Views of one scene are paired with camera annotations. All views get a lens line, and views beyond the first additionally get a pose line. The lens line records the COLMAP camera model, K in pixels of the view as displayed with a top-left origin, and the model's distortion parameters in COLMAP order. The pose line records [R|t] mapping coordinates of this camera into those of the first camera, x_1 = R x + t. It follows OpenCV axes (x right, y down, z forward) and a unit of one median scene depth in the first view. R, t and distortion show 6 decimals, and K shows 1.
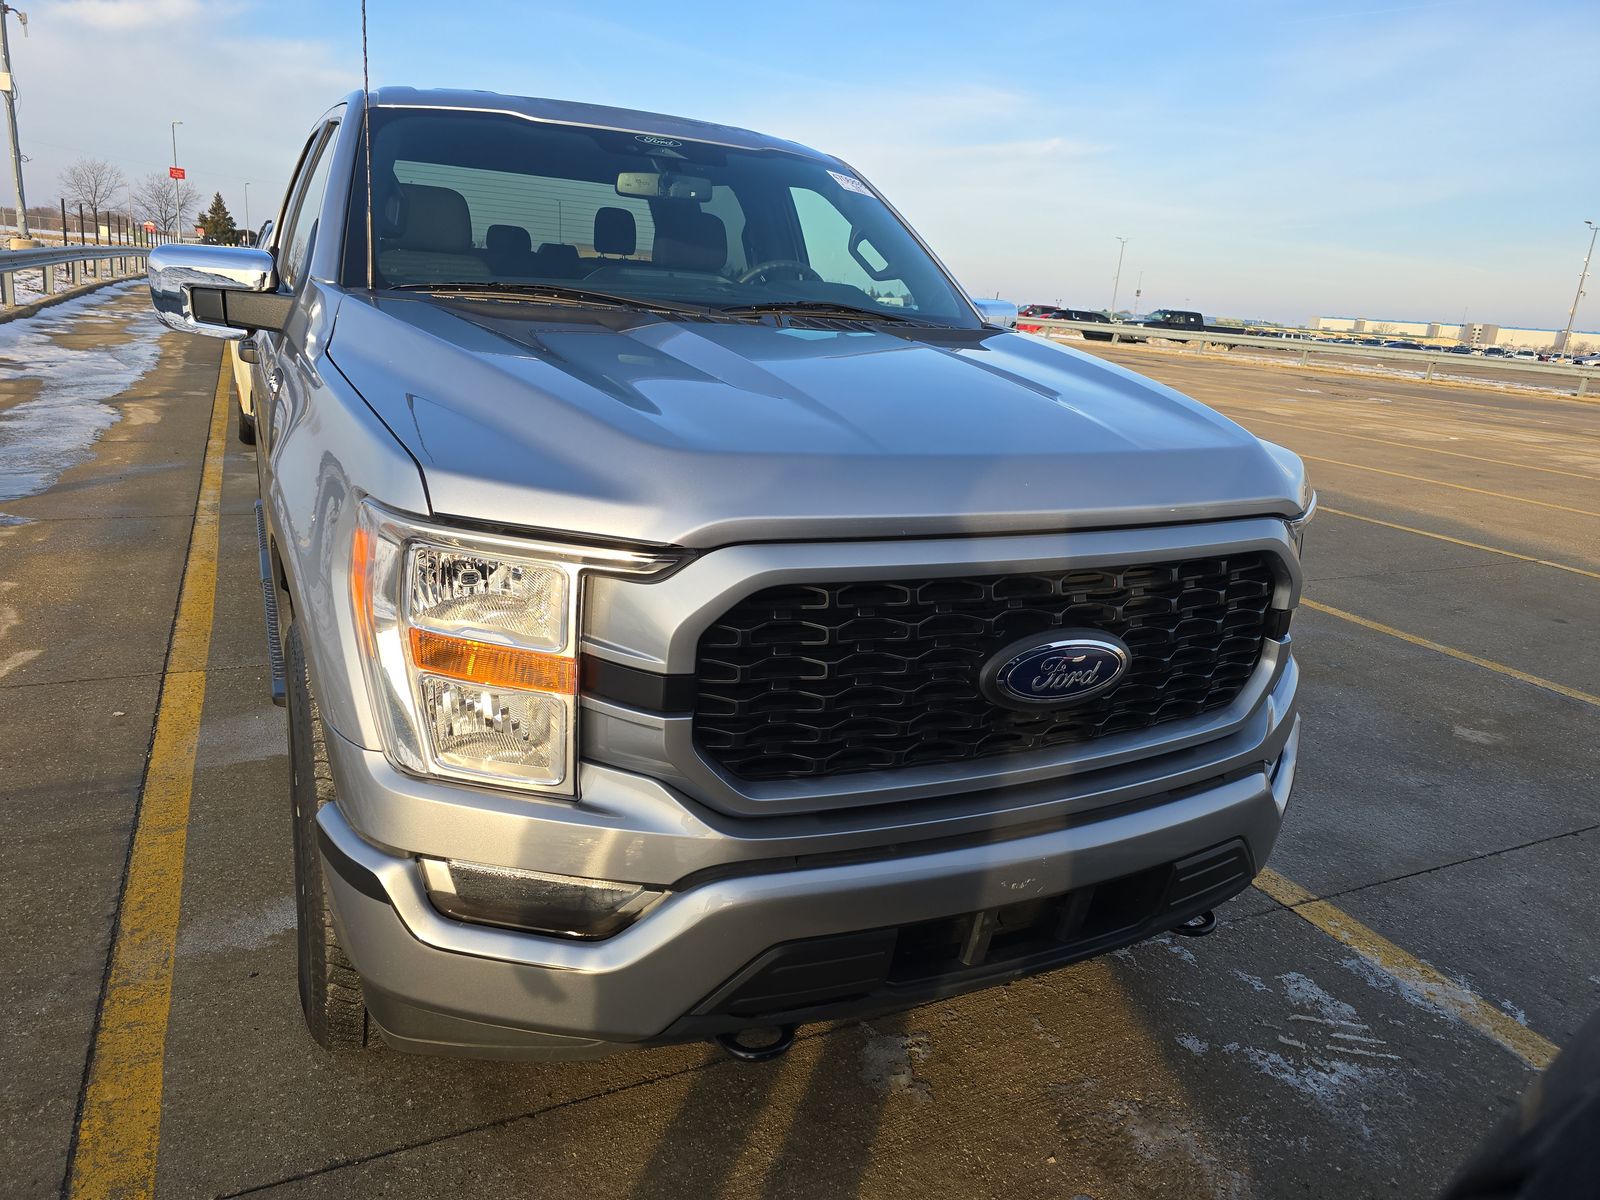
lens RADIAL K [[1092.1, 0, 805.6], [0, 1092.1, 600.1], [0, 0, 1]] dist [0.054410, -0.046833]
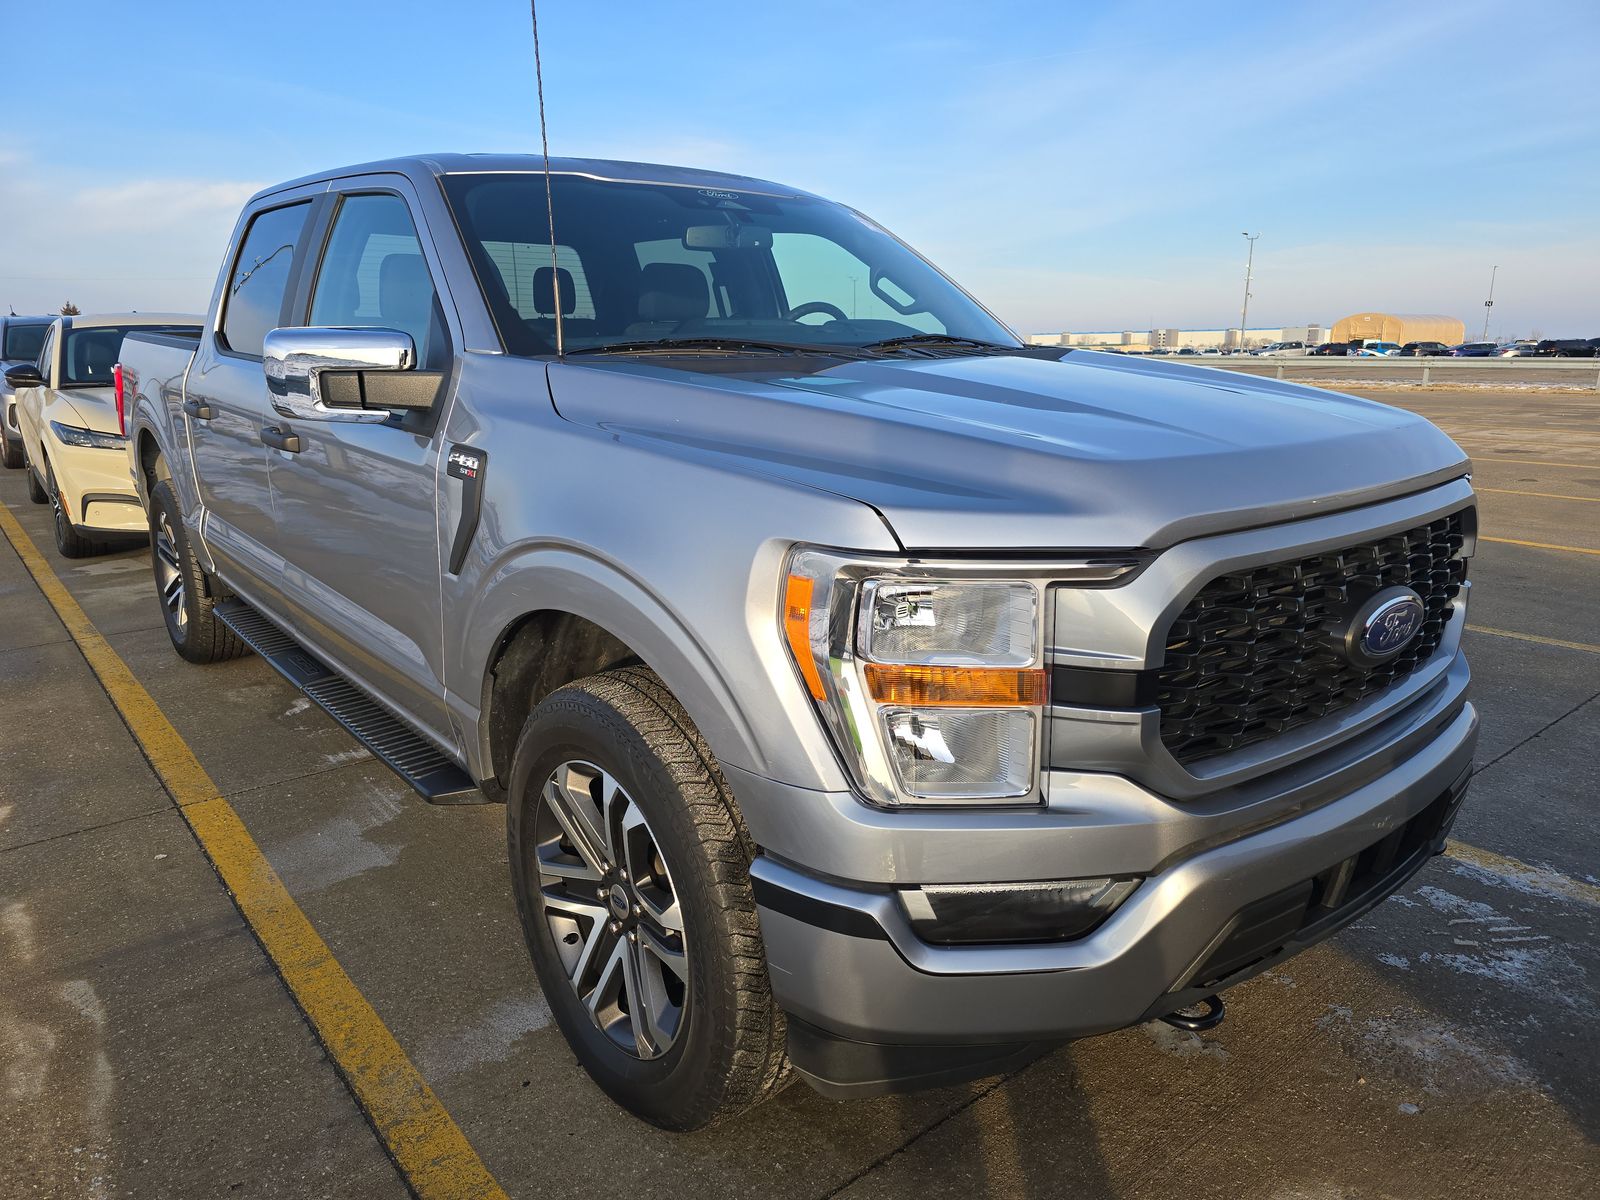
lens RADIAL K [[1092.1, 0, 827.1], [0, 1092.1, 596.0], [0, 0, 1]] dist [0.054410, -0.046833]
pose [[0.969005, -0.129669, 0.210274, -0.393675], [0.138348, 0.990015, -0.027037, -0.010493], [-0.204669, 0.055290, 0.977268, 0.008945]]
